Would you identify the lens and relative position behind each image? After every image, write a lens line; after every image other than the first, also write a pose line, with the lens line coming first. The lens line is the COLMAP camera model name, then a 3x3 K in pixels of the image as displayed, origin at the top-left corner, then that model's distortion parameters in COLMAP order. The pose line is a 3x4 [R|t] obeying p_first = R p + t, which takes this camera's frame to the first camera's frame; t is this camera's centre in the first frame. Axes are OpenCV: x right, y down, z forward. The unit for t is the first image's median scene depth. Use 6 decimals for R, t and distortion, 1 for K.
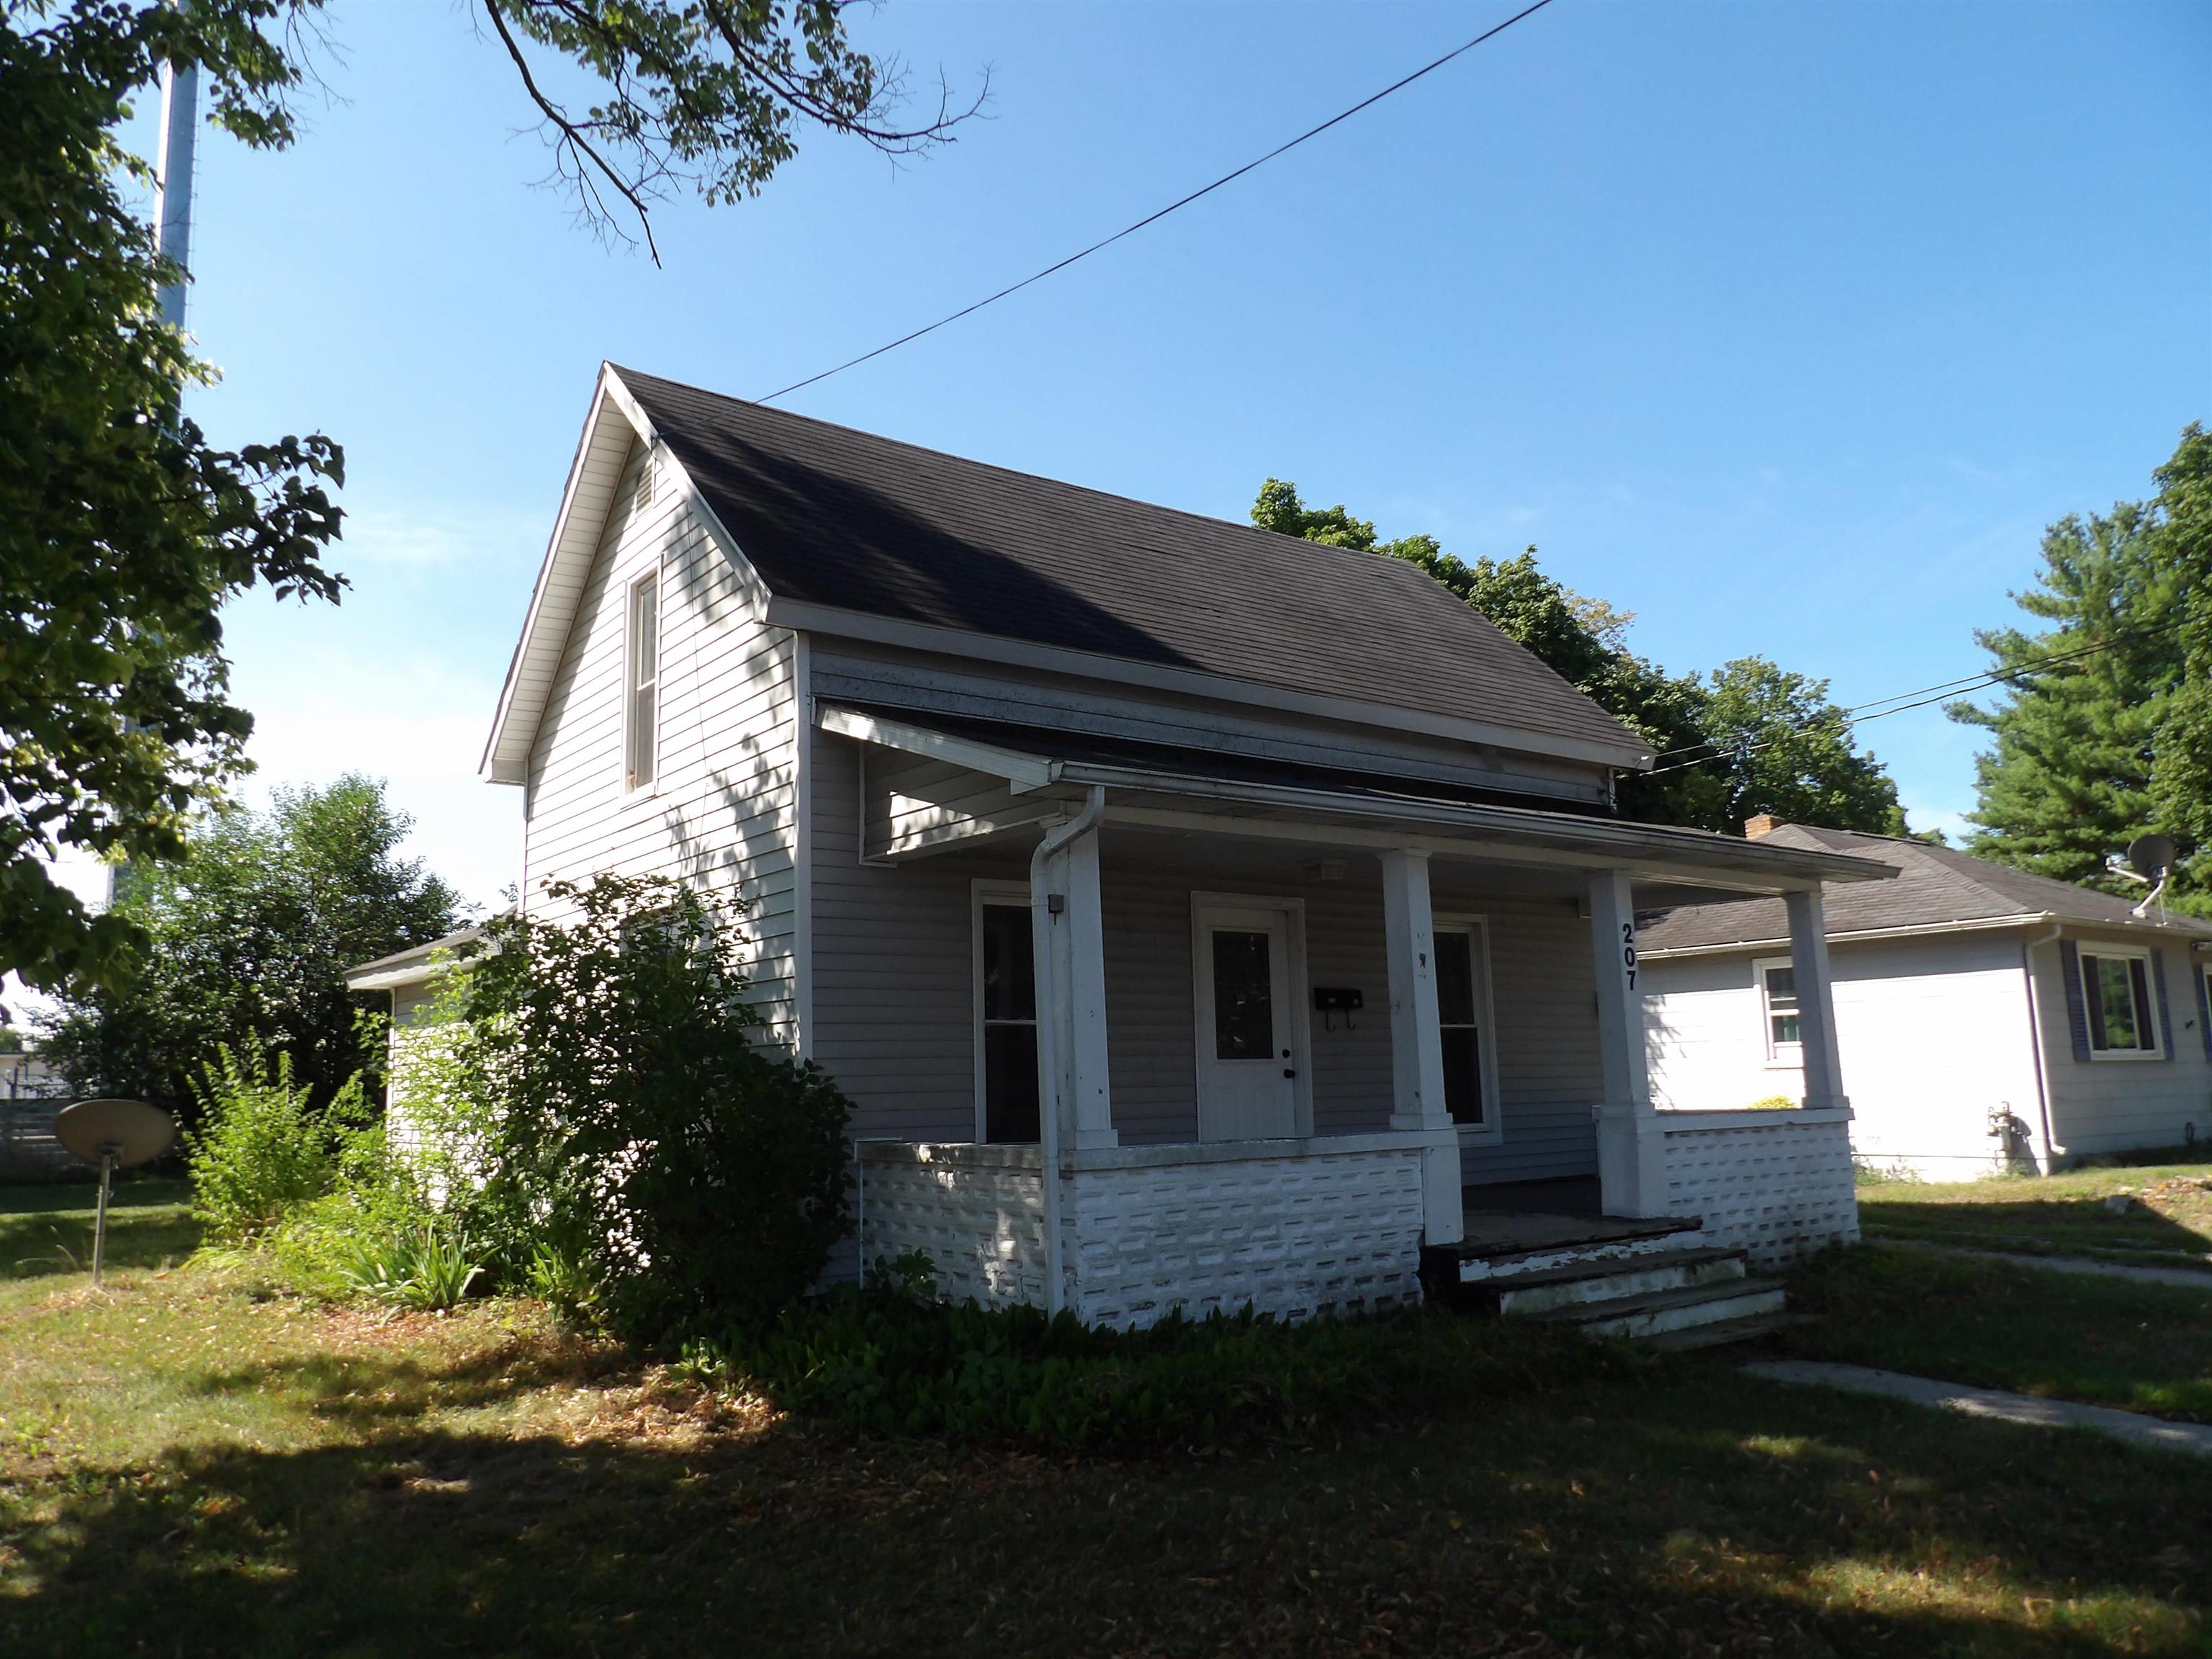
lens RADIAL K [[1585.8, 0, 1106.0], [0, 1585.8, 829.5], [0, 0, 1]] dist [-0.006312, 0.003847]
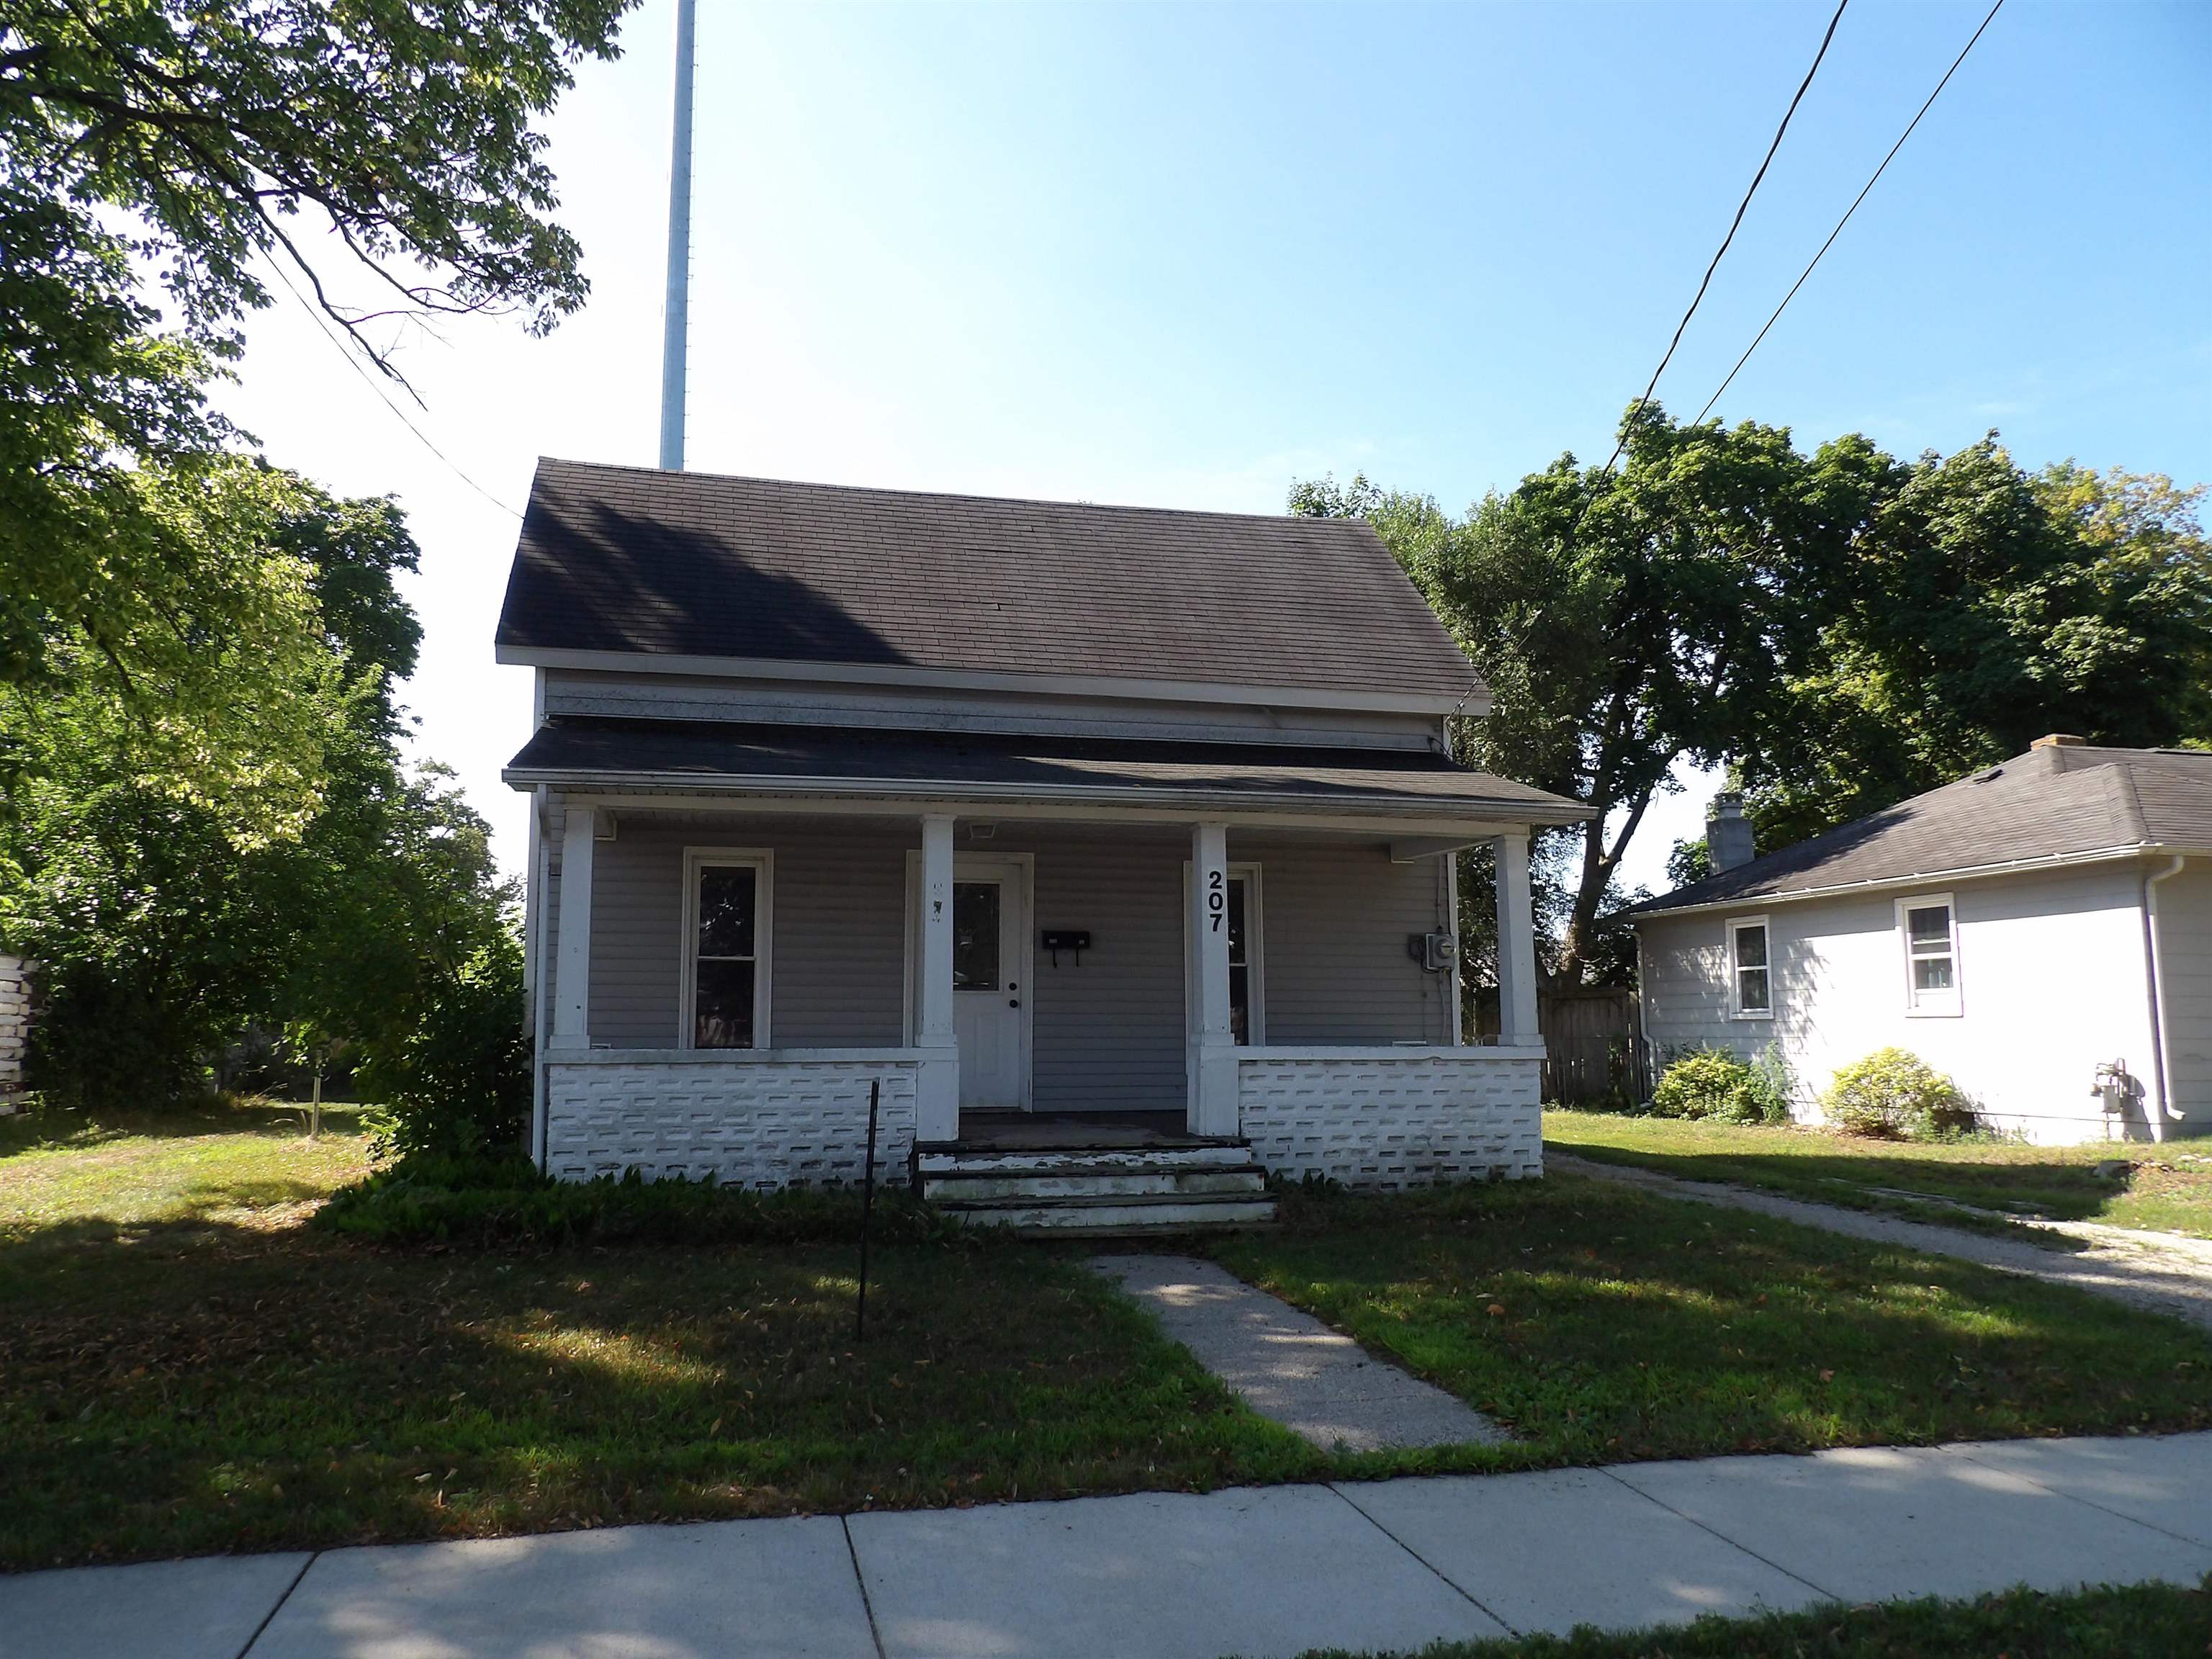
lens RADIAL K [[1585.8, 0, 1106.0], [0, 1585.8, 829.5], [0, 0, 1]] dist [-0.006312, 0.003847]
pose [[0.922057, -0.026433, -0.386150, 0.690285], [0.039992, 0.998832, 0.027120, -0.003034], [0.384982, -0.040449, 0.922037, -0.047233]]
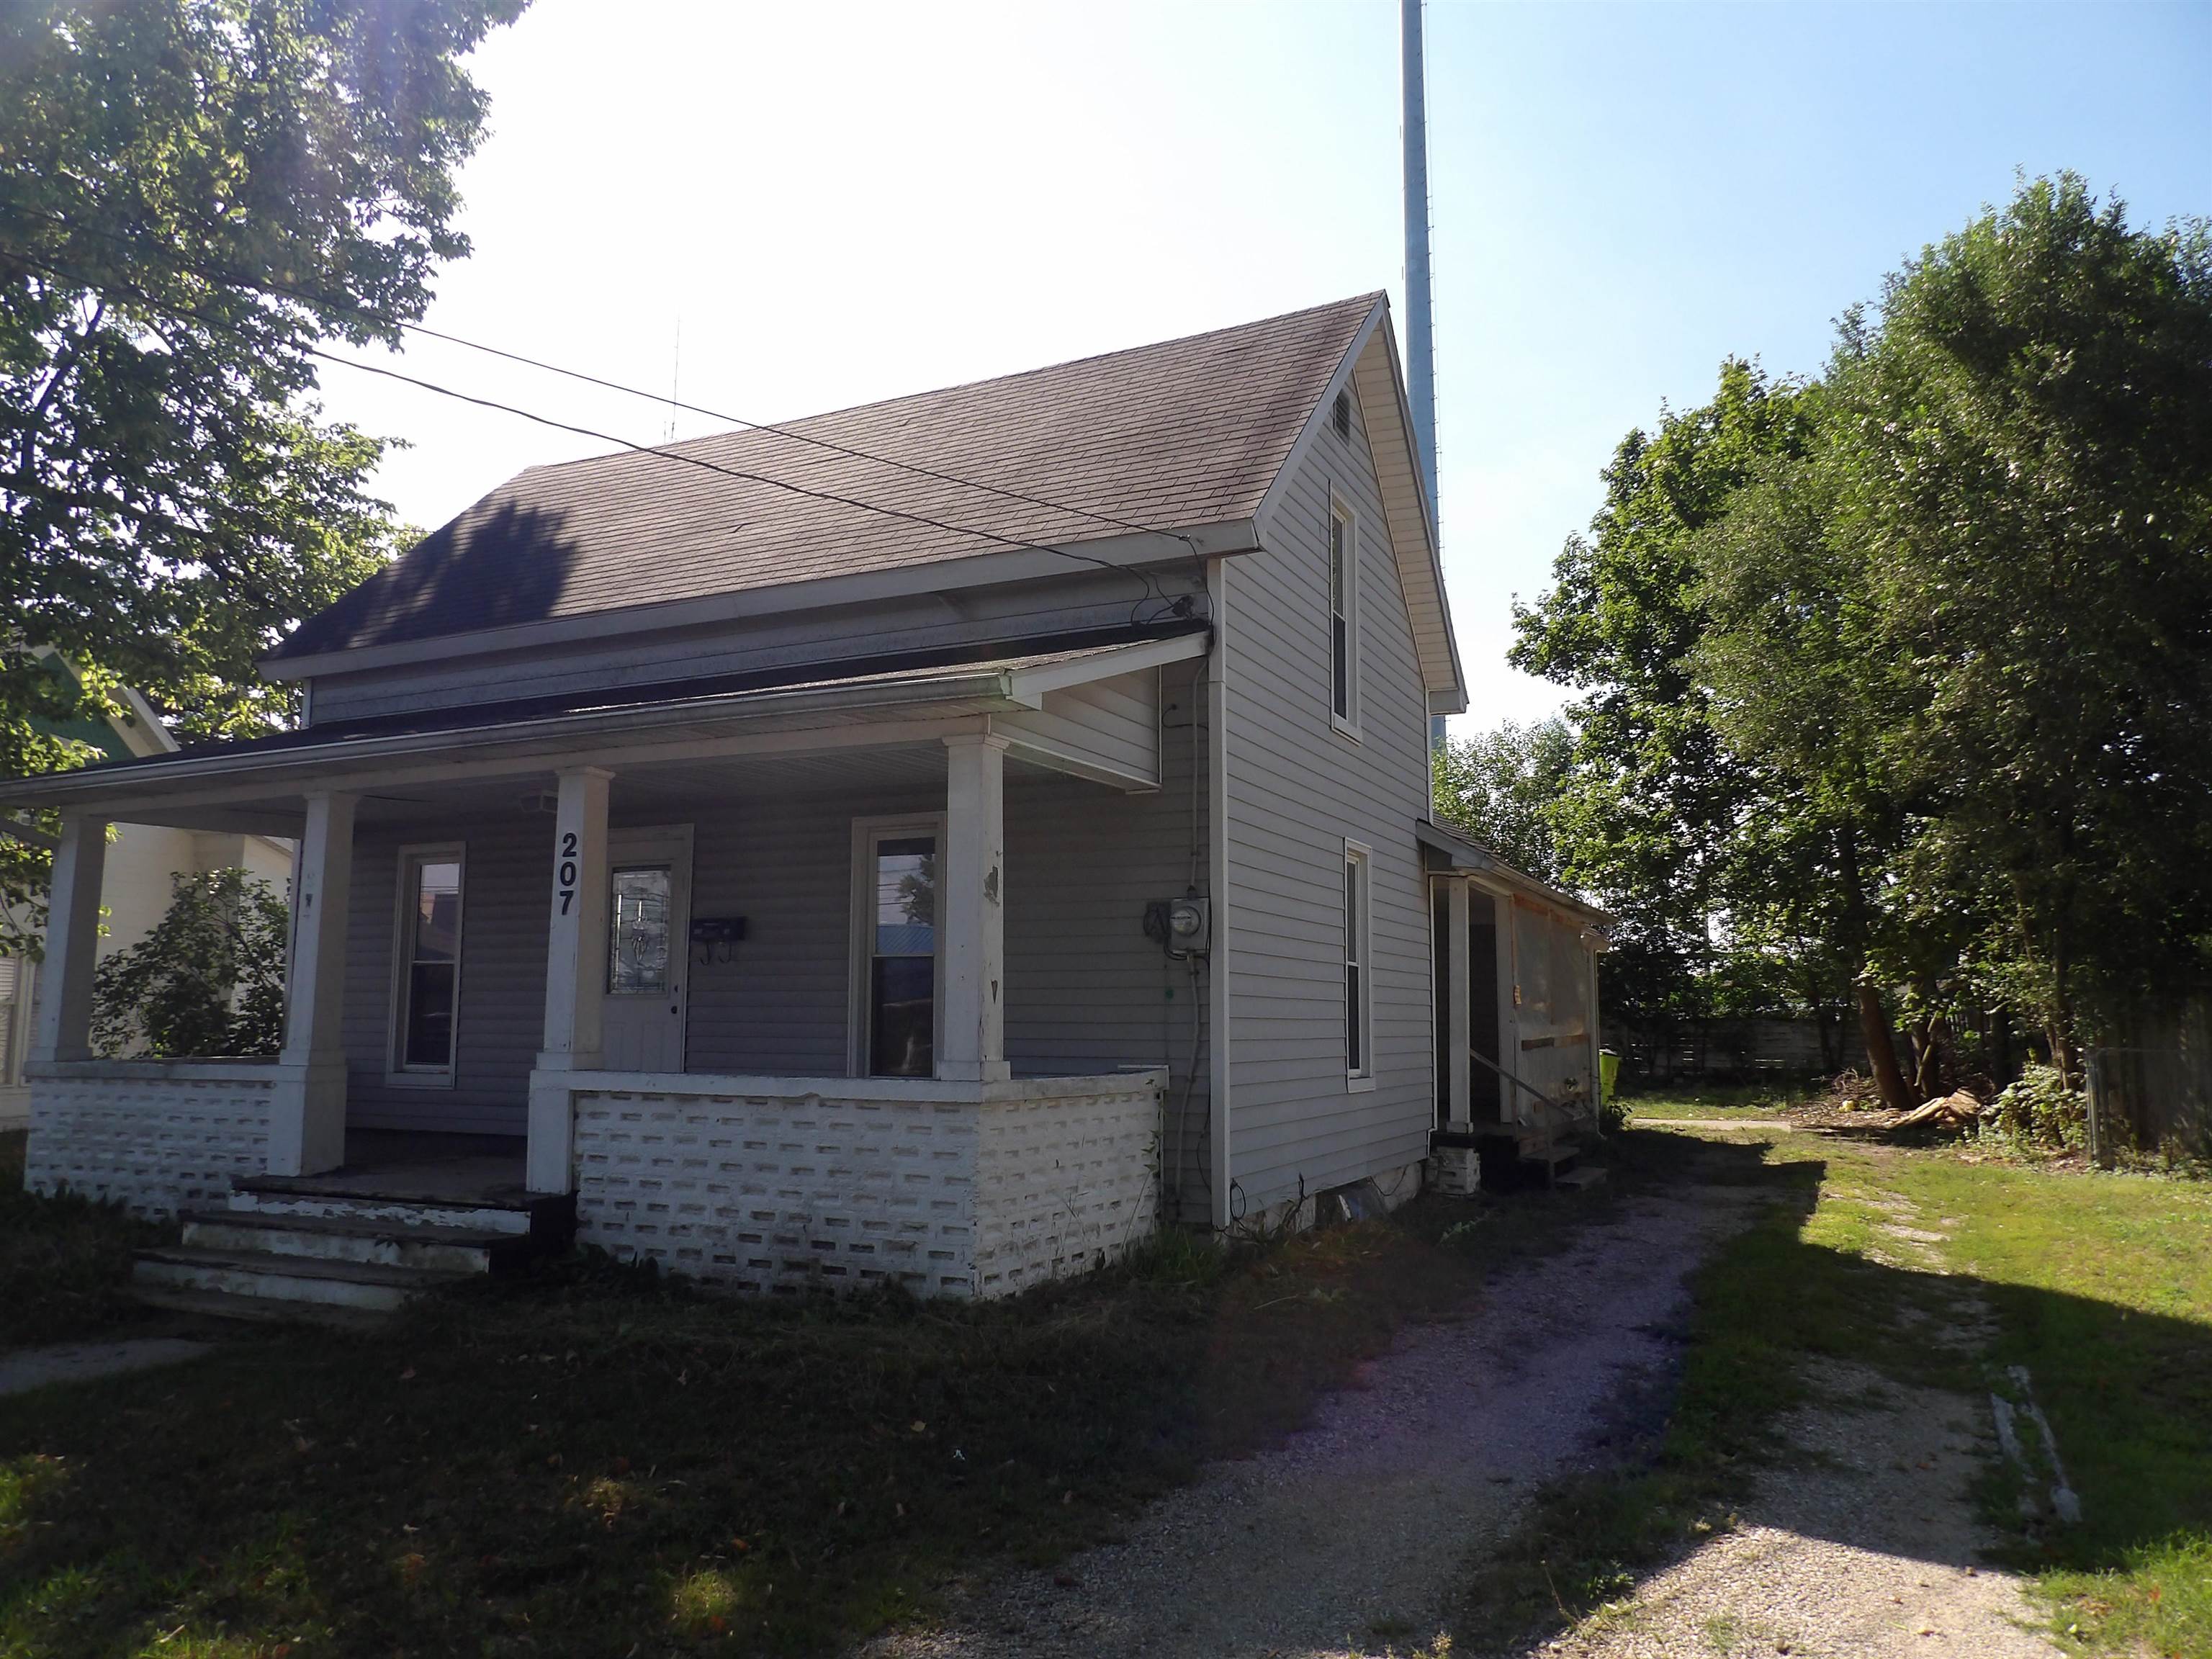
lens RADIAL K [[1588.4, 0, 1106.0], [0, 1588.4, 829.5], [0, 0, 1]] dist [-0.066757, 0.101295]
pose [[0.457937, -0.083080, -0.885094, 1.180902], [0.128449, 0.991359, -0.026596, 0.114969], [0.879656, -0.101510, 0.464651, 0.872247]]
